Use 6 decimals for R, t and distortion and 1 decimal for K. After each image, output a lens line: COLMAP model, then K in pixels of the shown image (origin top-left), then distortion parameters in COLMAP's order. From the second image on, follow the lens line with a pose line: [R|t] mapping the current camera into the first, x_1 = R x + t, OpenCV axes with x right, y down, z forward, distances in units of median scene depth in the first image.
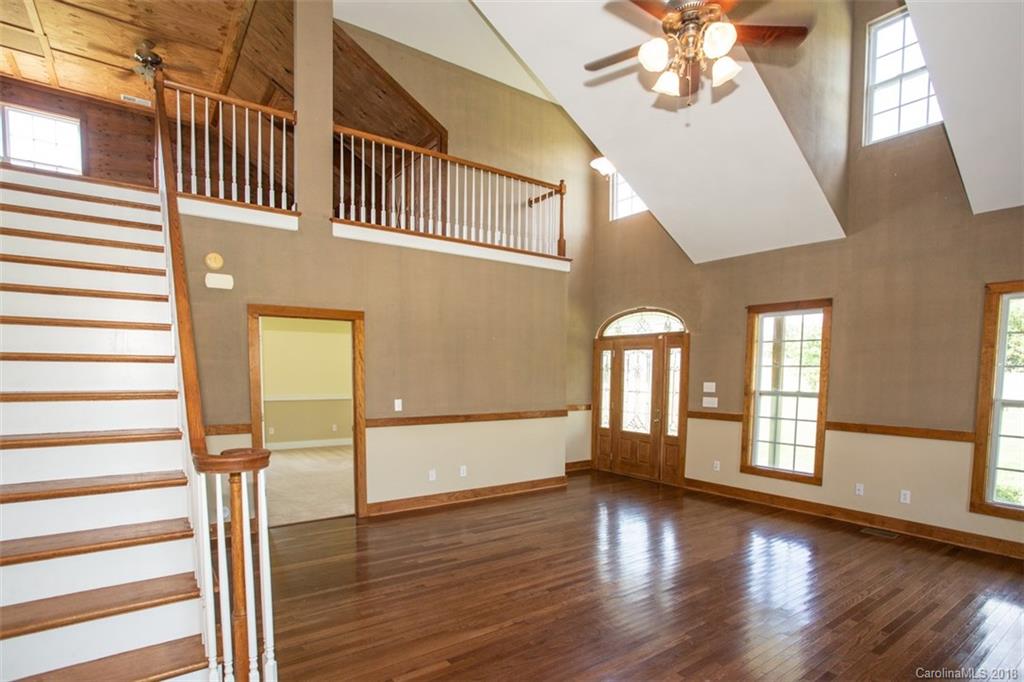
lens RADIAL K [[520.1, 0, 509.8], [0, 520.1, 414.8], [0, 0, 1]] dist [-0.065885, 0.024986]
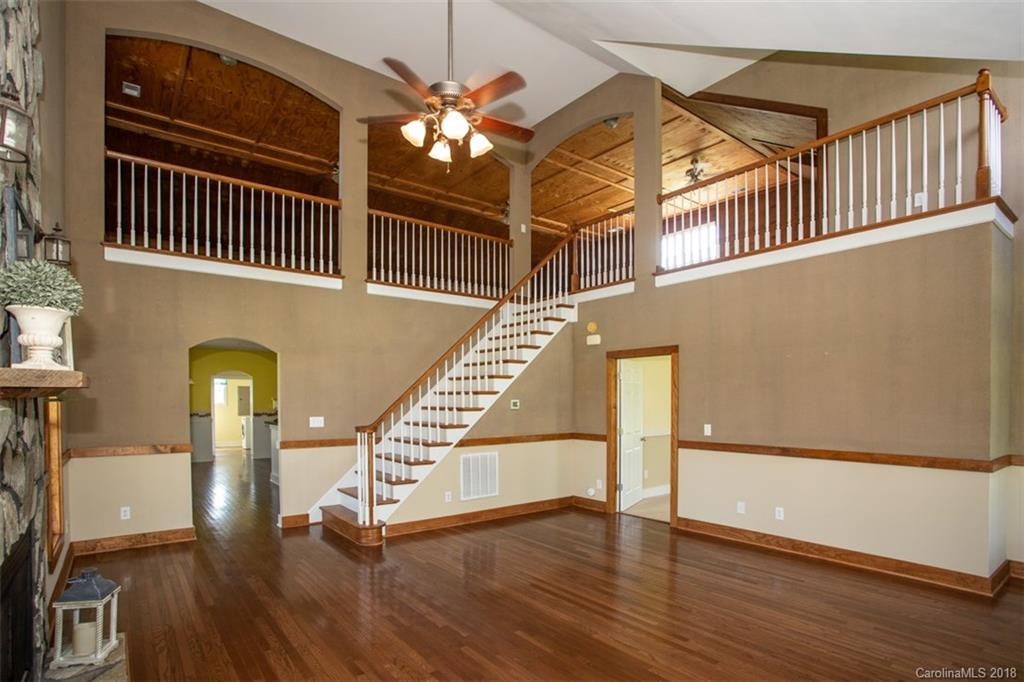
lens RADIAL K [[527.4, 0, 506.8], [0, 527.4, 411.2], [0, 0, 1]] dist [-0.065818, 0.027714]
pose [[0.037006, 0.015023, -0.999202, 0.688020], [-0.074587, 0.997140, 0.012230, -0.033211], [0.996528, 0.074075, 0.038021, 0.477237]]
